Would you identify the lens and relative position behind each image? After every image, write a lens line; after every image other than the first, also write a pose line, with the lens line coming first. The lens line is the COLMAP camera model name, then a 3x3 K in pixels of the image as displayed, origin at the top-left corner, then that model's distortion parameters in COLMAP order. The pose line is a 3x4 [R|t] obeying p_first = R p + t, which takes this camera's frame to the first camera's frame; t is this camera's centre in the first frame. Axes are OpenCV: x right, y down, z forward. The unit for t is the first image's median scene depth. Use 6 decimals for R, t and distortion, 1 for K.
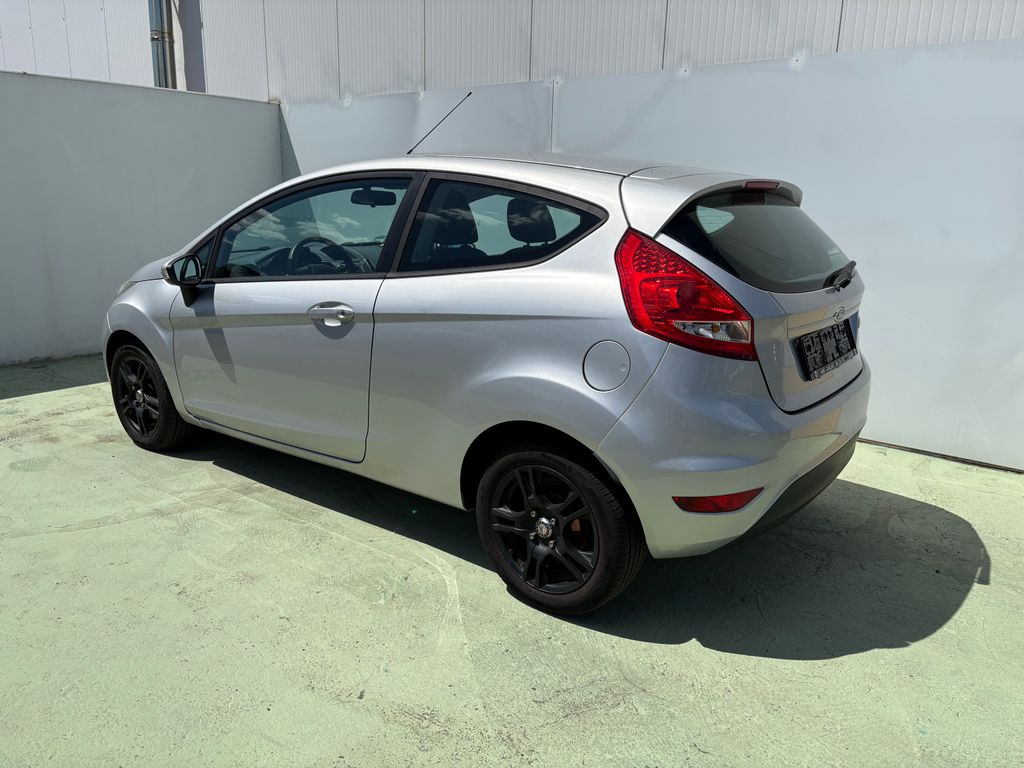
lens RADIAL K [[790.6, 0, 512.0], [0, 790.6, 384.0], [0, 0, 1]] dist [0.007581, 0.002383]
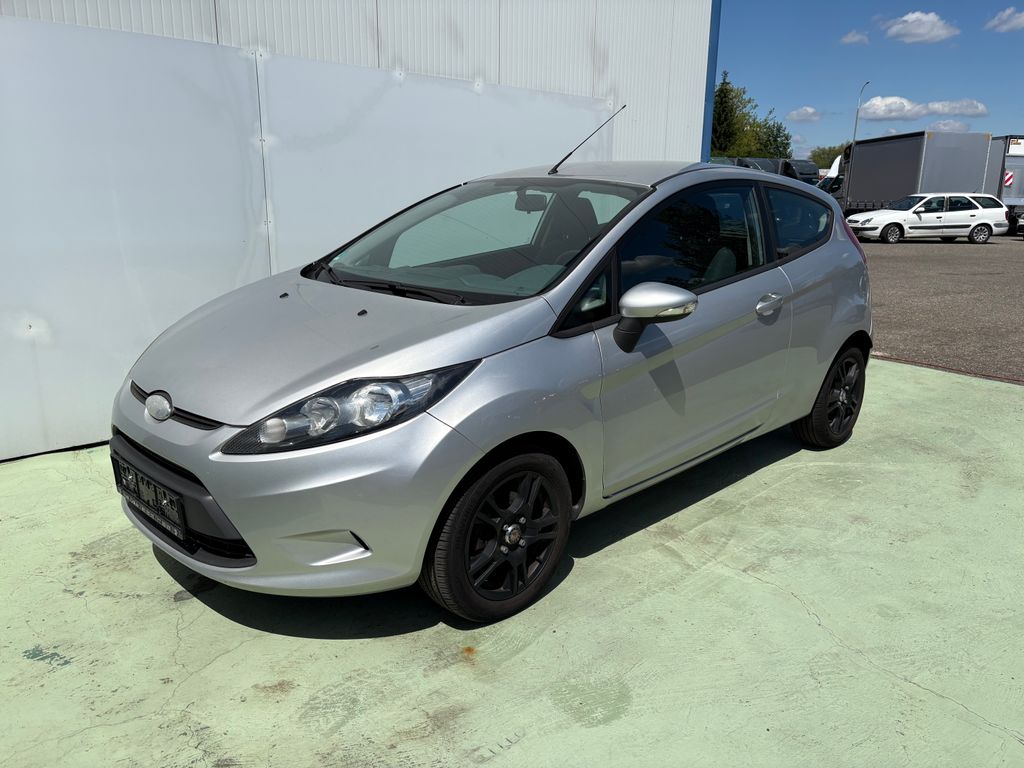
lens RADIAL K [[780.5, 0, 512.0], [0, 780.5, 384.0], [0, 0, 1]] dist [0.009895, -0.040127]
pose [[0.113750, -0.253338, 0.960667, -0.969527], [0.216757, 0.949977, 0.224854, -0.220915], [-0.969576, 0.182654, 0.162973, 0.829080]]
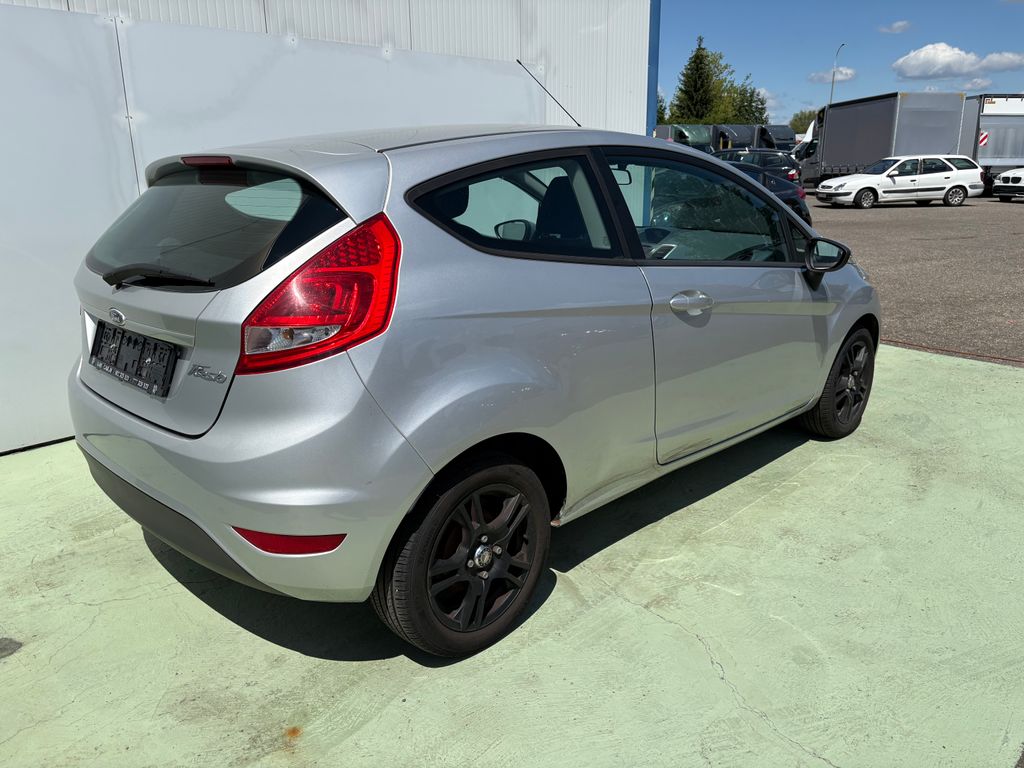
lens RADIAL K [[780.5, 0, 512.0], [0, 780.5, 384.0], [0, 0, 1]] dist [0.009895, -0.040127]
pose [[0.089028, -0.286846, 0.953831, -0.857956], [0.242794, 0.934996, 0.258520, -0.202156], [-0.965984, 0.208569, 0.152885, 0.749166]]
